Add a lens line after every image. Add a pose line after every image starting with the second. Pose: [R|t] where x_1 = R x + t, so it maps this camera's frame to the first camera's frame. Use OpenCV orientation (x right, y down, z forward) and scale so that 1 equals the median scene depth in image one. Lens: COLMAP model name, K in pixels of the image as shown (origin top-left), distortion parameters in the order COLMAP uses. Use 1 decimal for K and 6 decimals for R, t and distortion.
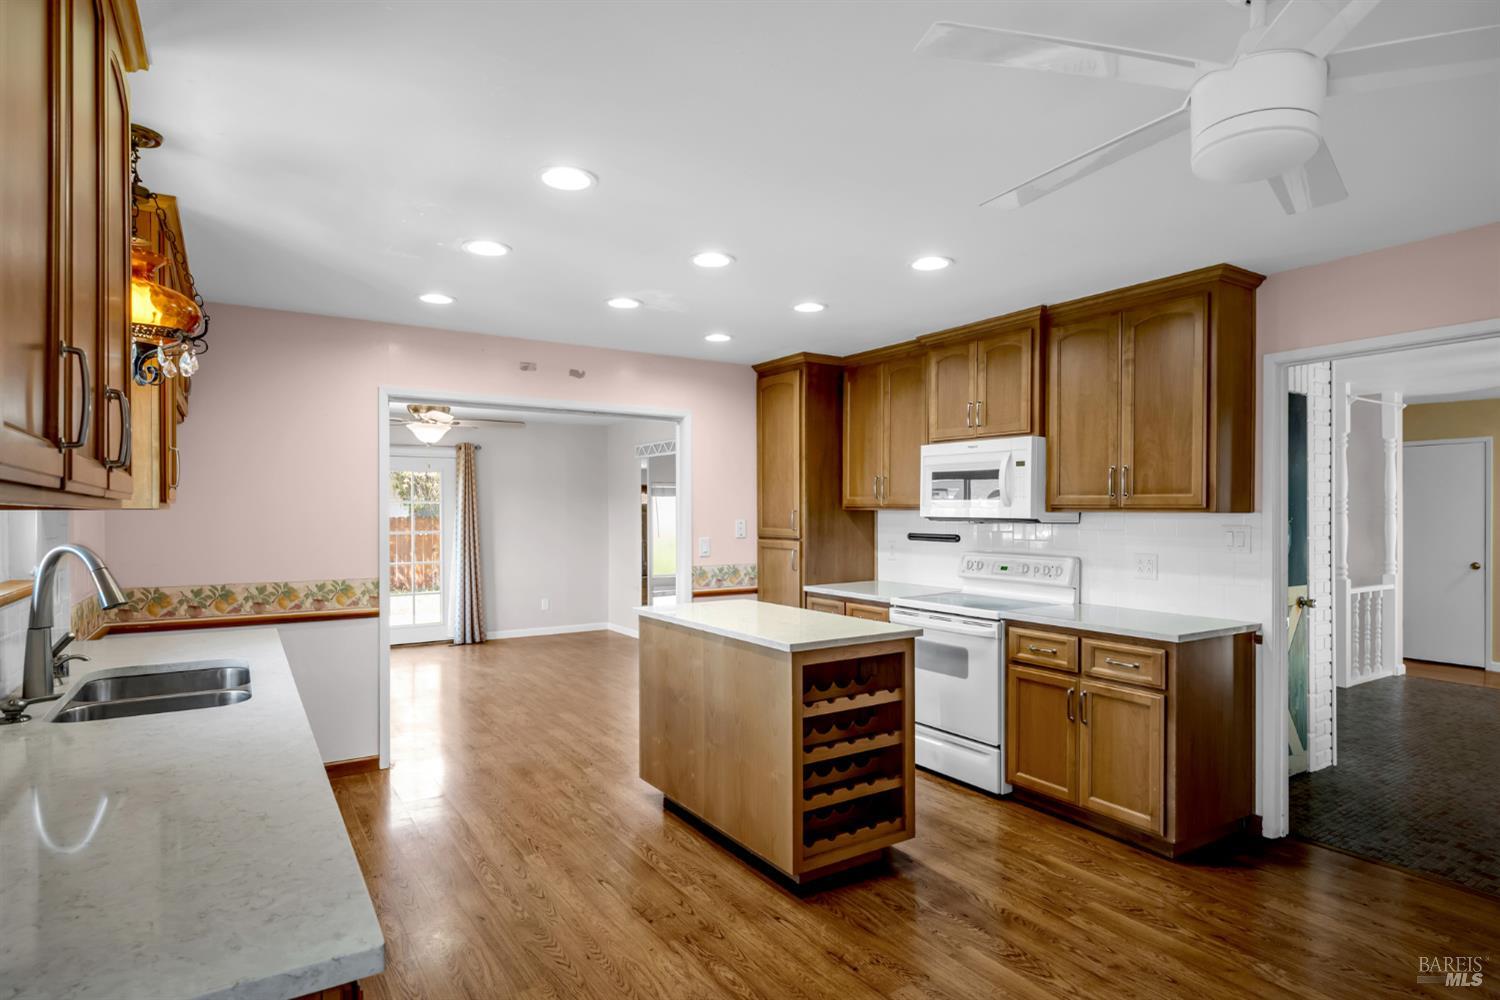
lens RADIAL K [[783.6, 0, 746.8], [0, 783.6, 502.4], [0, 0, 1]] dist [-0.000546, 0.000919]
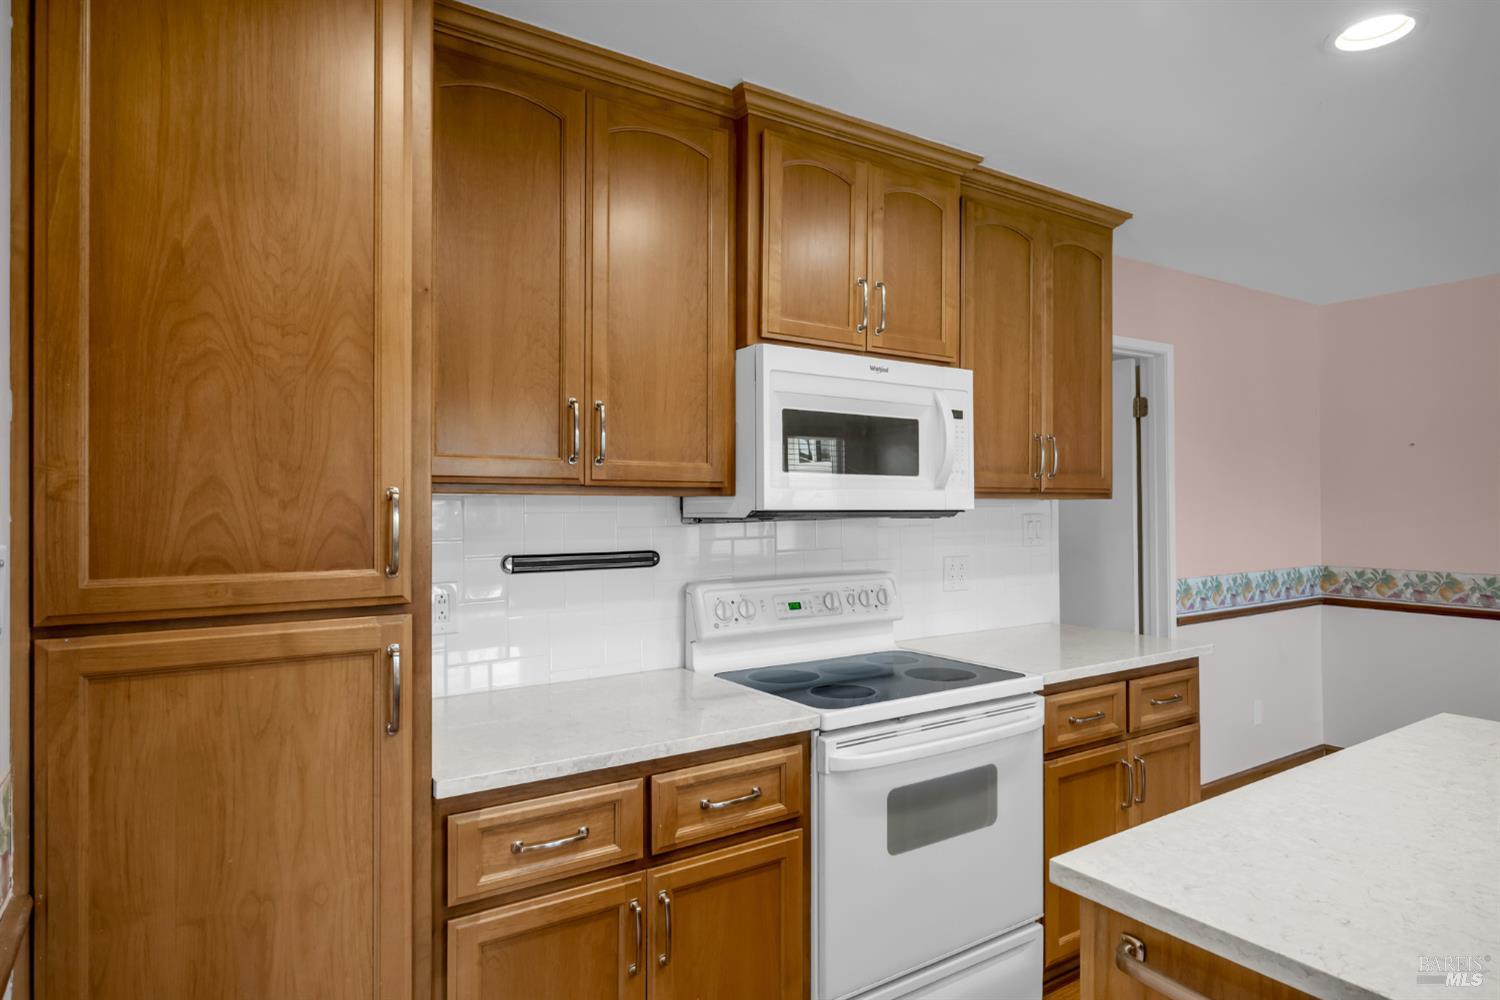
lens RADIAL K [[847.7, 0, 750.0], [0, 847.7, 500.0], [0, 0, 1]] dist [-0.000942, 0.000522]
pose [[0.000904, 0.004575, 0.999989, -0.274006], [-0.005021, 0.999977, -0.004571, 0.017099], [-0.999987, -0.005017, 0.000927, 1.157407]]
